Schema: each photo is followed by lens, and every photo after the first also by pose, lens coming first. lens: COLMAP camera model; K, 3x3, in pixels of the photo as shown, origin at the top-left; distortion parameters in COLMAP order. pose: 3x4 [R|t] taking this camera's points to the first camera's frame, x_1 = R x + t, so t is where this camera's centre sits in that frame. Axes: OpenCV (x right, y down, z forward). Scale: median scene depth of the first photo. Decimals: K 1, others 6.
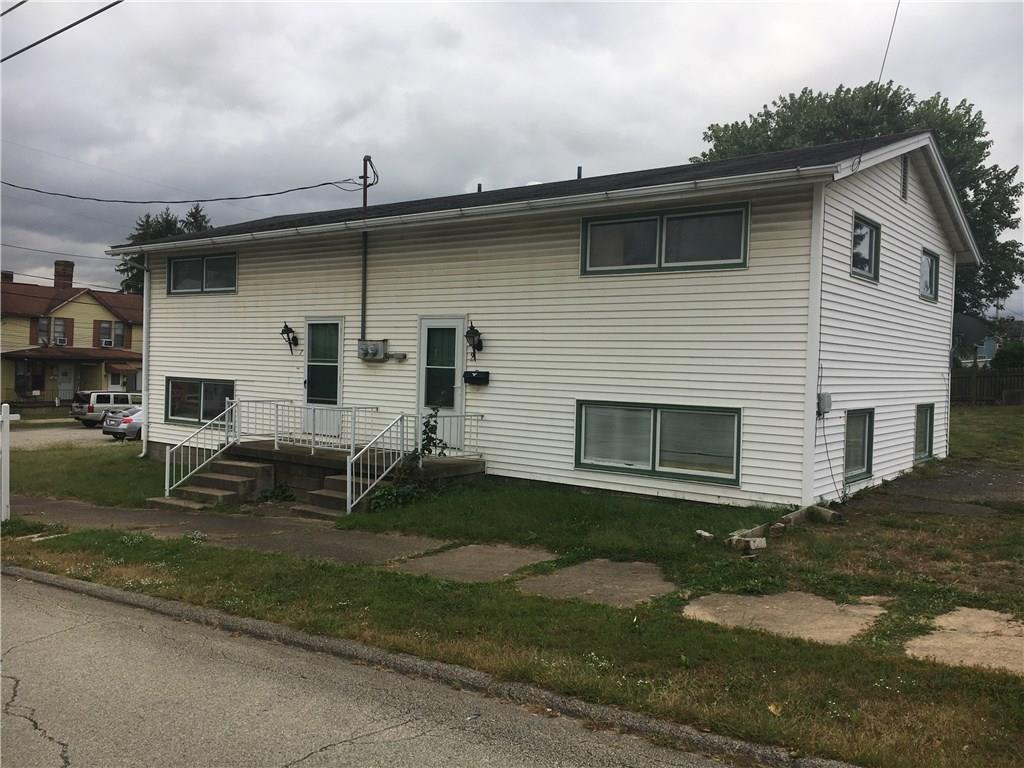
lens RADIAL K [[857.3, 0, 512.0], [0, 857.3, 384.0], [0, 0, 1]] dist [0.036814, -0.011038]
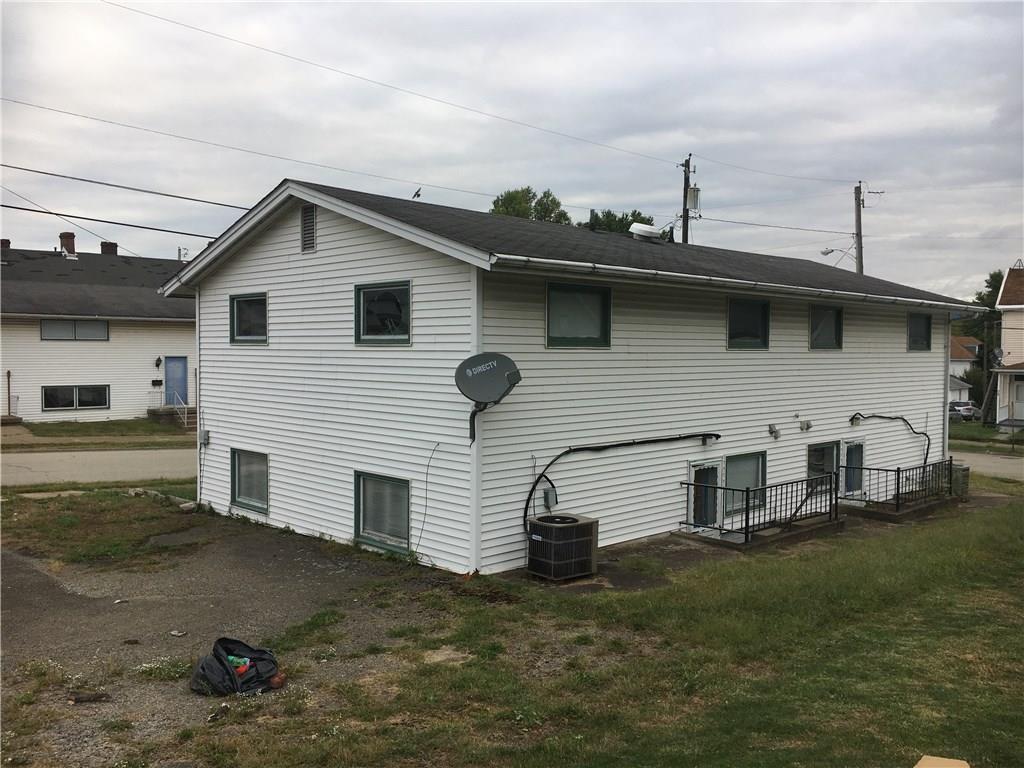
lens RADIAL K [[857.9, 0, 512.0], [0, 857.9, 384.0], [0, 0, 1]] dist [0.111572, -0.001202]
pose [[-0.139862, 0.008536, -0.990134, 1.336167], [-0.033880, 0.999336, 0.013401, -0.080449], [0.989591, 0.035420, -0.139480, 1.315027]]
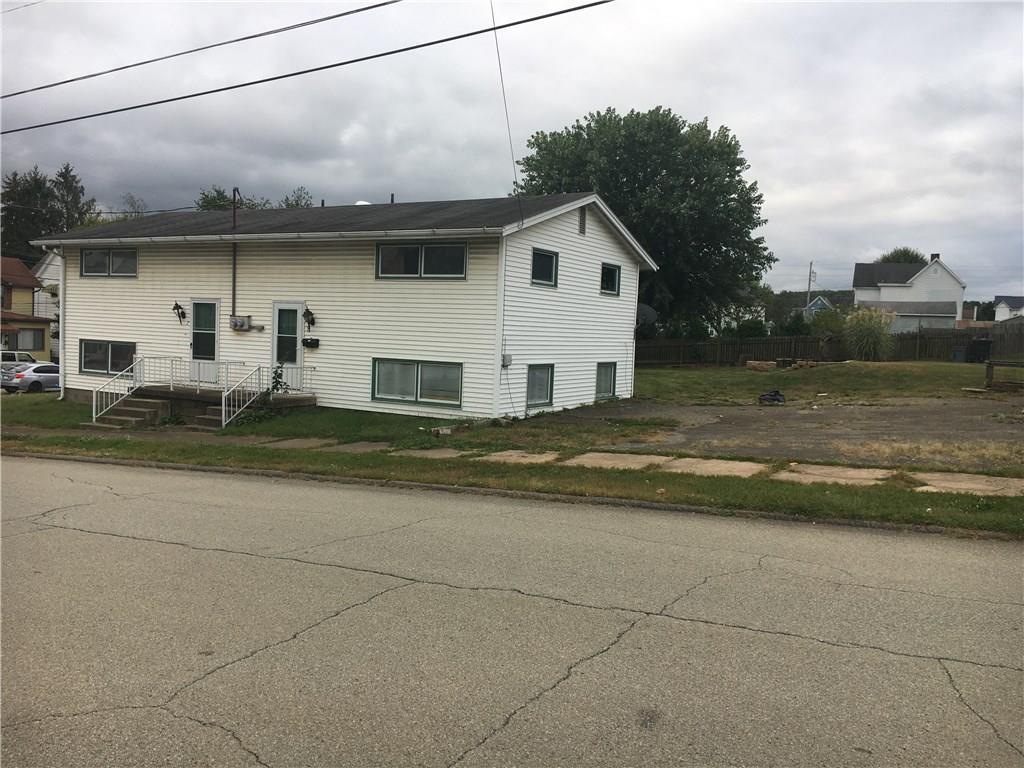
lens RADIAL K [[857.3, 0, 512.0], [0, 857.3, 384.0], [0, 0, 1]] dist [0.036814, -0.011038]
pose [[0.991177, 0.003037, 0.132514, 0.109442], [-0.008809, 0.999037, 0.042990, -0.003056], [-0.132256, -0.043778, 0.990248, -0.551525]]
